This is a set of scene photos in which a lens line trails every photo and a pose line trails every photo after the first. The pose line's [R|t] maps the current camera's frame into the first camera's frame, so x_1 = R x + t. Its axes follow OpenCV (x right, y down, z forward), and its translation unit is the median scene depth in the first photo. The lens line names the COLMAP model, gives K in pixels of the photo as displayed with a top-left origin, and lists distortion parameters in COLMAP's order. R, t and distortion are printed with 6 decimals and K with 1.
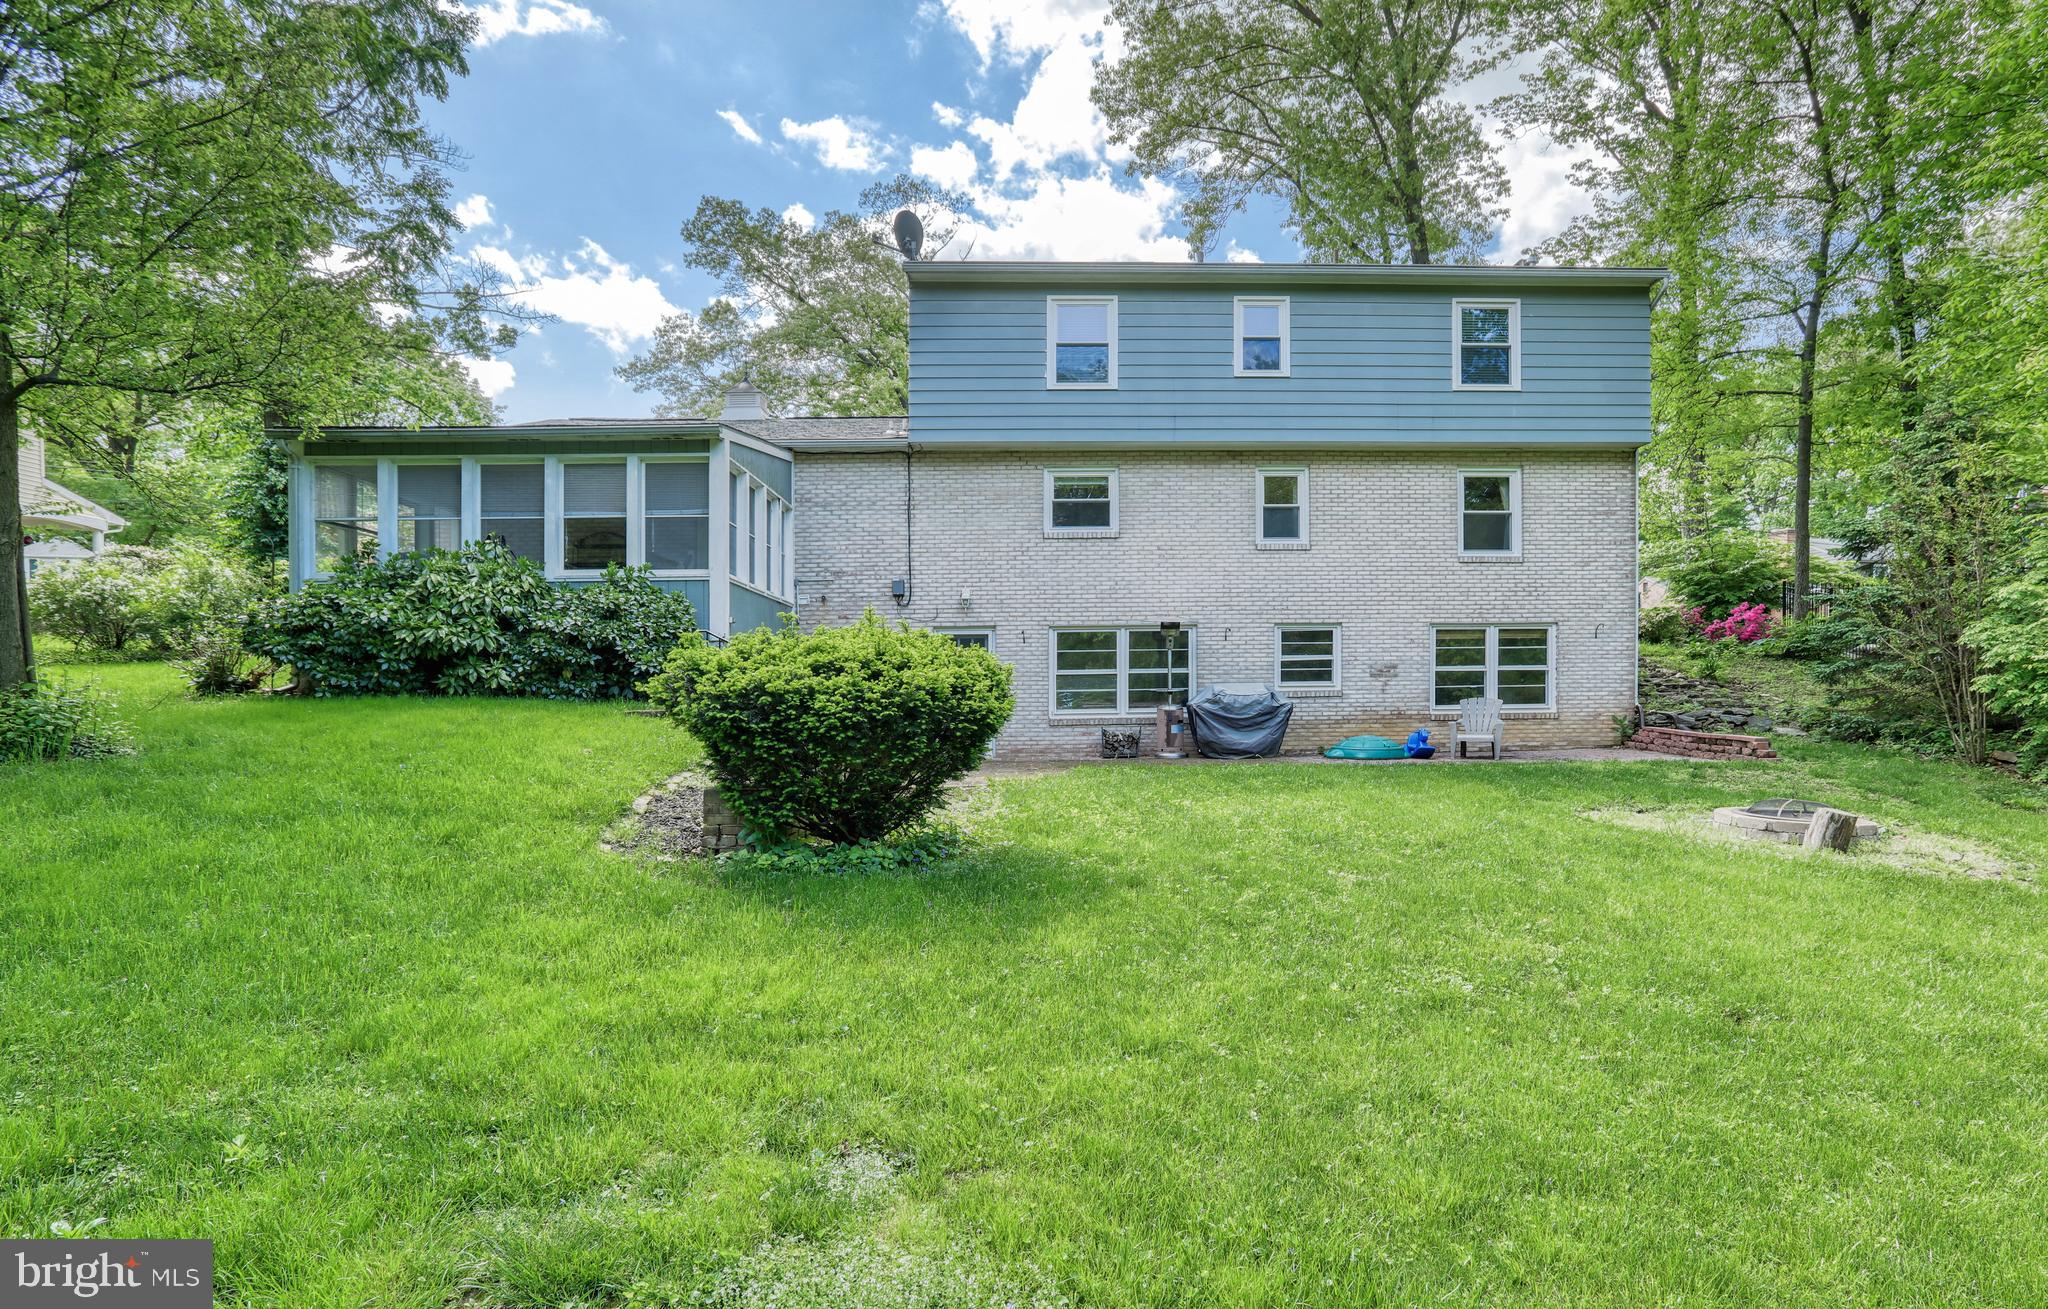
lens RADIAL K [[1154.9, 0, 1024.0], [0, 1154.9, 682.9], [0, 0, 1]] dist [-0.002883, -0.000270]
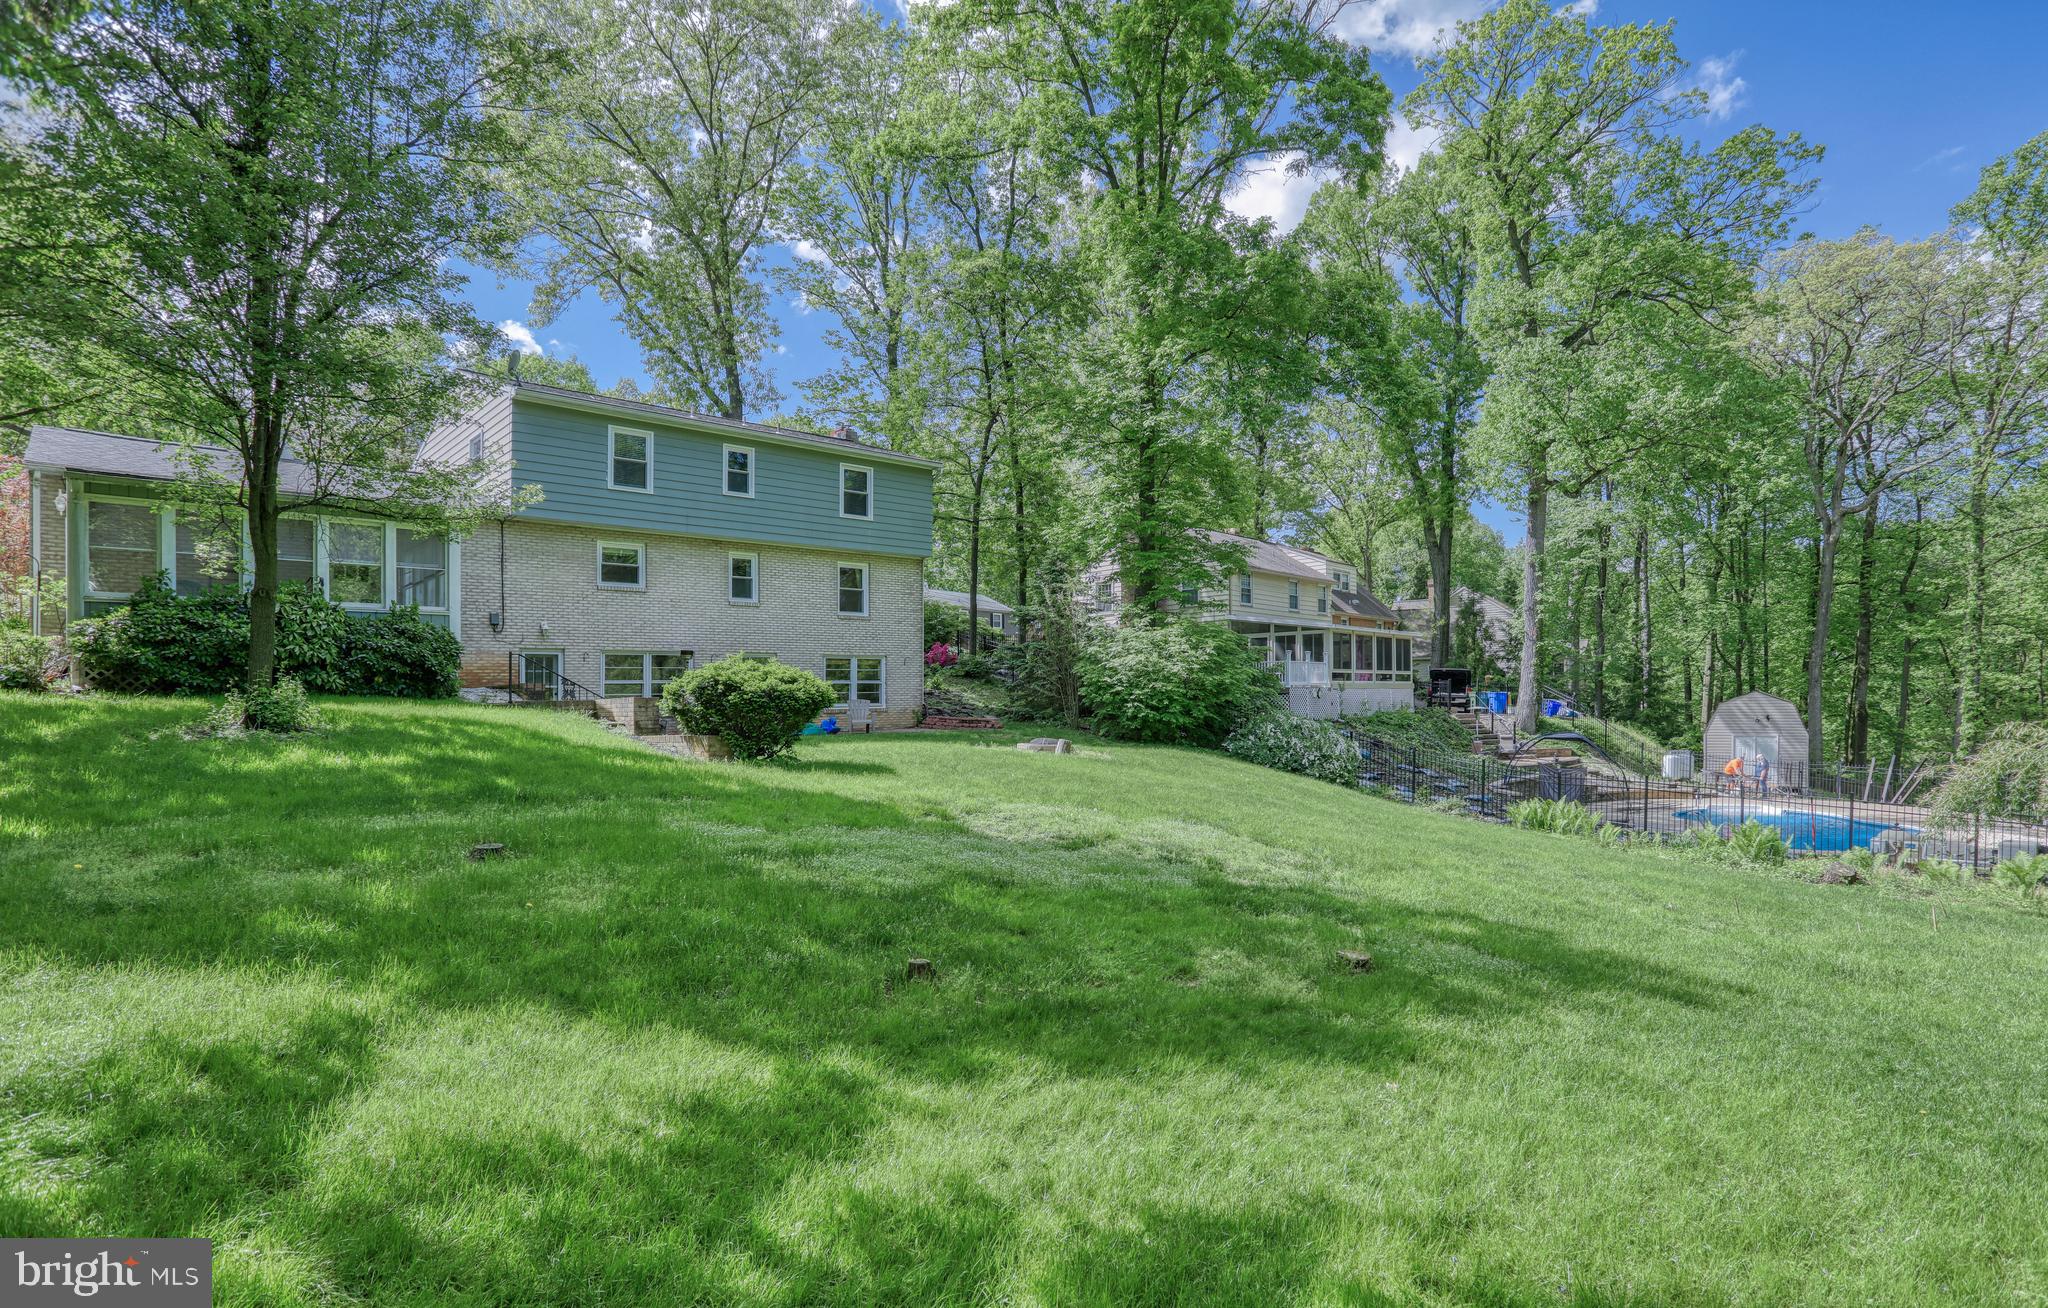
lens RADIAL K [[1154.9, 0, 1024.0], [0, 1154.9, 682.4], [0, 0, 1]] dist [-0.002883, -0.000270]
pose [[0.749528, 0.010431, 0.661890, -0.530087], [-0.002650, 0.999915, -0.012757, 0.008667], [-0.661967, 0.007808, 0.749492, -0.433239]]
